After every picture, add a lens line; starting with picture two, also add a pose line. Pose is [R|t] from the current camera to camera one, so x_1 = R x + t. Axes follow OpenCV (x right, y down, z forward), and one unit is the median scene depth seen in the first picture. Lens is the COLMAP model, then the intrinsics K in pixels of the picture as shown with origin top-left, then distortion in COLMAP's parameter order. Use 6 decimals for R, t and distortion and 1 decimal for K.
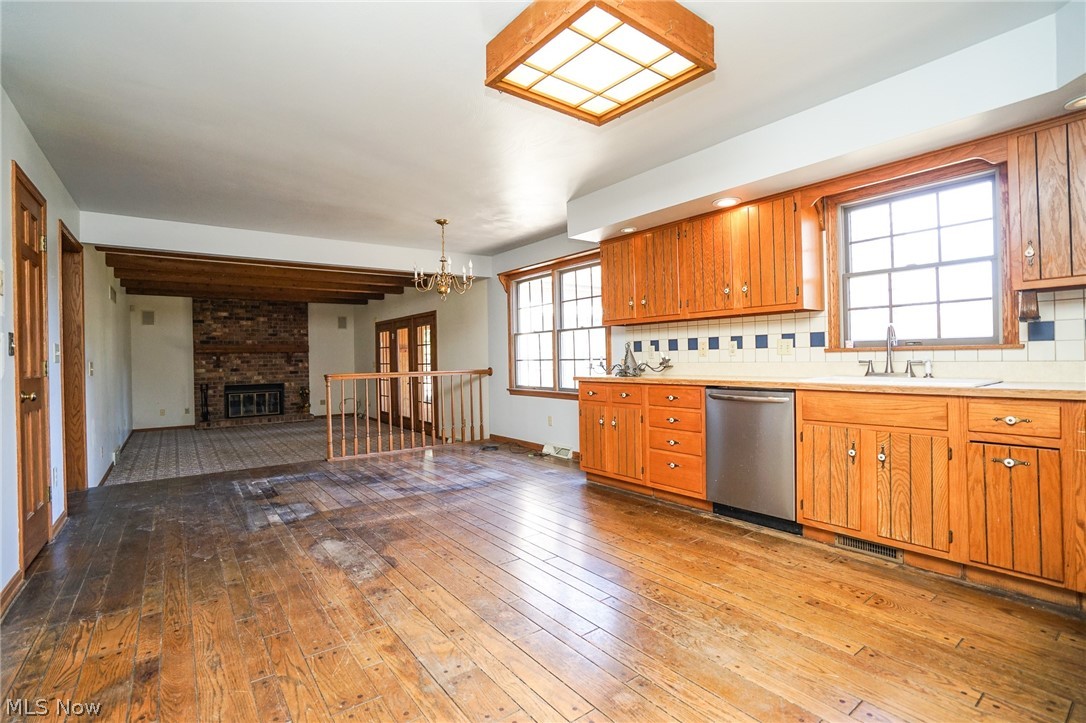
lens RADIAL K [[502.3, 0, 539.5], [0, 502.3, 360.6], [0, 0, 1]] dist [-0.054923, 0.007819]
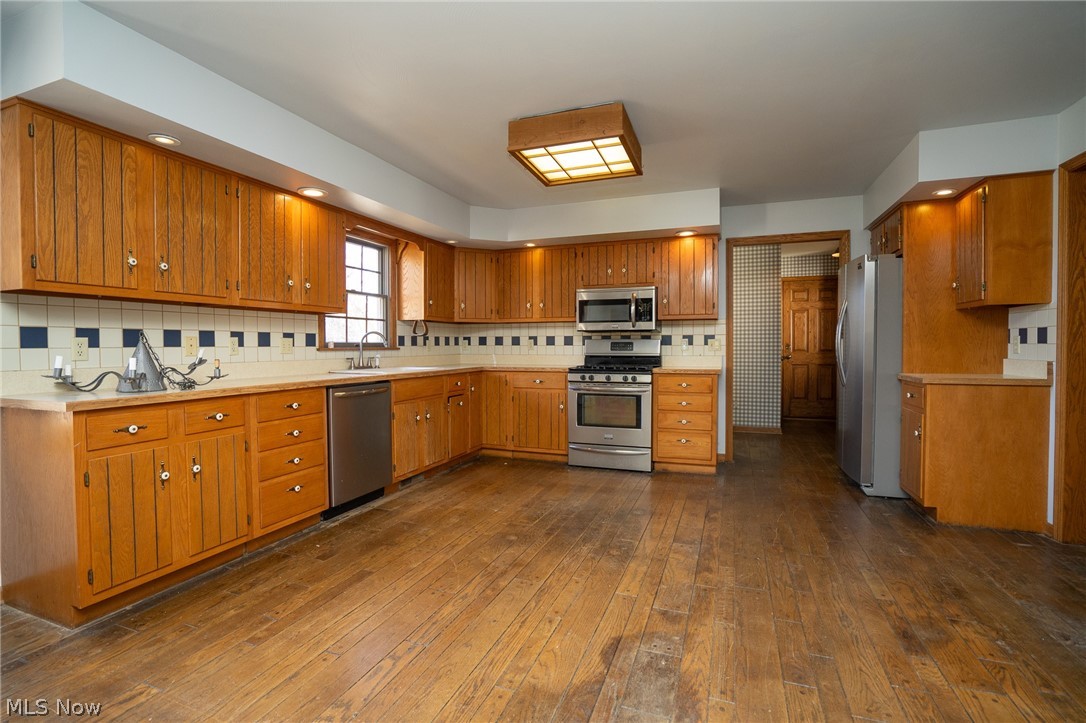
lens RADIAL K [[502.3, 0, 535.0], [0, 502.3, 361.9], [0, 0, 1]] dist [-0.054923, 0.007819]
pose [[-0.526494, -0.006430, 0.850155, -0.242696], [0.018556, 0.999646, 0.019053, -0.001810], [-0.849977, 0.025806, -0.526188, 0.425694]]
